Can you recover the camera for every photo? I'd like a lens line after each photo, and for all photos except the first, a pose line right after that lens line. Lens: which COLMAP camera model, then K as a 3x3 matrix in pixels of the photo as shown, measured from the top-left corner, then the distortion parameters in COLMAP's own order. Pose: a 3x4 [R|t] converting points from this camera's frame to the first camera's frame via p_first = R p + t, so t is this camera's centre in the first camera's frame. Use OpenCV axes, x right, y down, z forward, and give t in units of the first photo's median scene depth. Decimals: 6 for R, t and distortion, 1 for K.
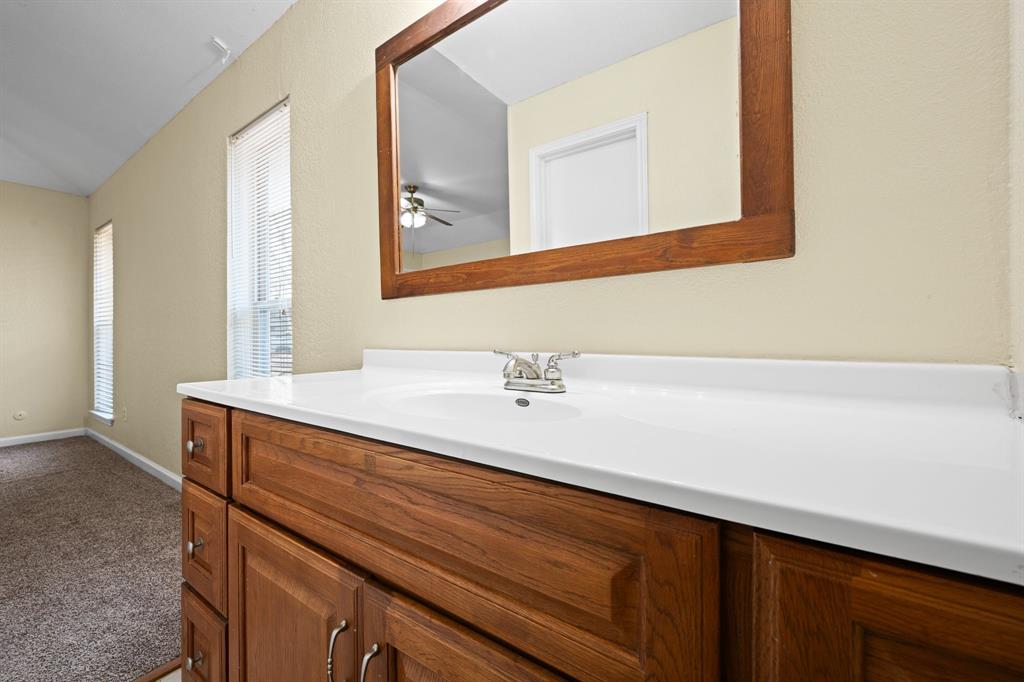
lens RADIAL K [[404.8, 0, 513.0], [0, 404.8, 336.2], [0, 0, 1]] dist [0.000808, 0.000037]
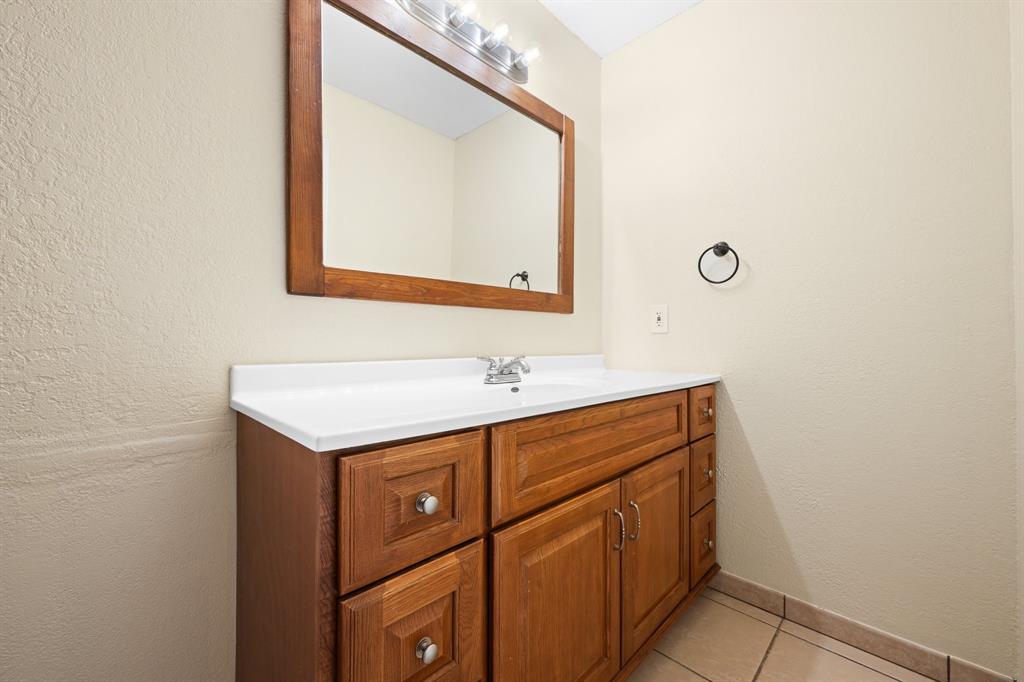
lens RADIAL K [[404.8, 0, 511.5], [0, 404.8, 342.7], [0, 0, 1]] dist [0.000808, 0.000037]
pose [[0.185765, 0.007472, 0.982566, -1.320179], [-0.003362, 0.999970, -0.006969, -0.000559], [-0.982589, -0.002009, 0.185784, 0.661855]]
